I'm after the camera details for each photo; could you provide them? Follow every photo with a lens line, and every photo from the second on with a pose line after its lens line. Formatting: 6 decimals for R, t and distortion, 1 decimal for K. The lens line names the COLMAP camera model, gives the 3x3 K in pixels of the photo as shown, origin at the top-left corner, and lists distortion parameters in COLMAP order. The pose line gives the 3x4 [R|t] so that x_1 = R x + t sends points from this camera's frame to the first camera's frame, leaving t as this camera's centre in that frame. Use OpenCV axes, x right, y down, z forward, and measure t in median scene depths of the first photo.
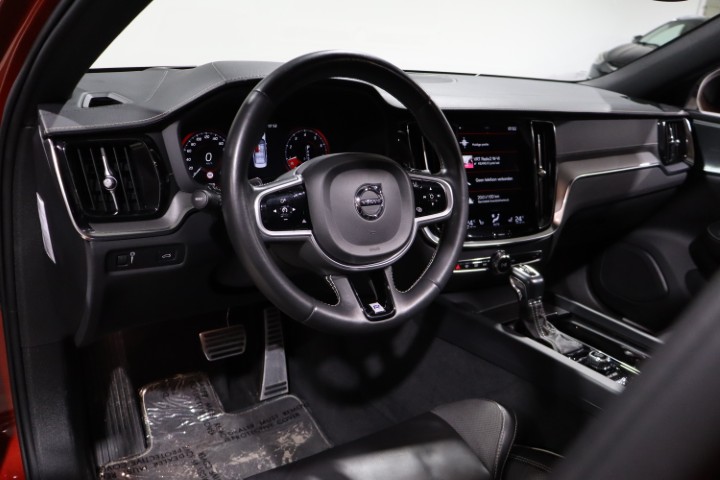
lens RADIAL K [[630.0, 0, 360.0], [0, 630.0, 240.0], [0, 0, 1]] dist [0.007277, 0.002227]
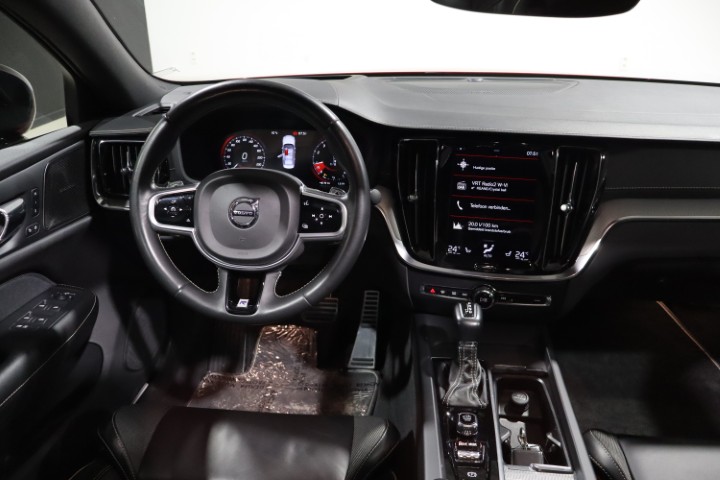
lens RADIAL K [[607.2, 0, 360.0], [0, 607.2, 240.0], [0, 0, 1]] dist [-0.006996, -0.001214]
pose [[0.769771, 0.179721, -0.612497, 0.643428], [-0.148880, 0.983631, 0.101512, -0.115284], [0.620715, 0.013048, 0.783928, 0.193444]]
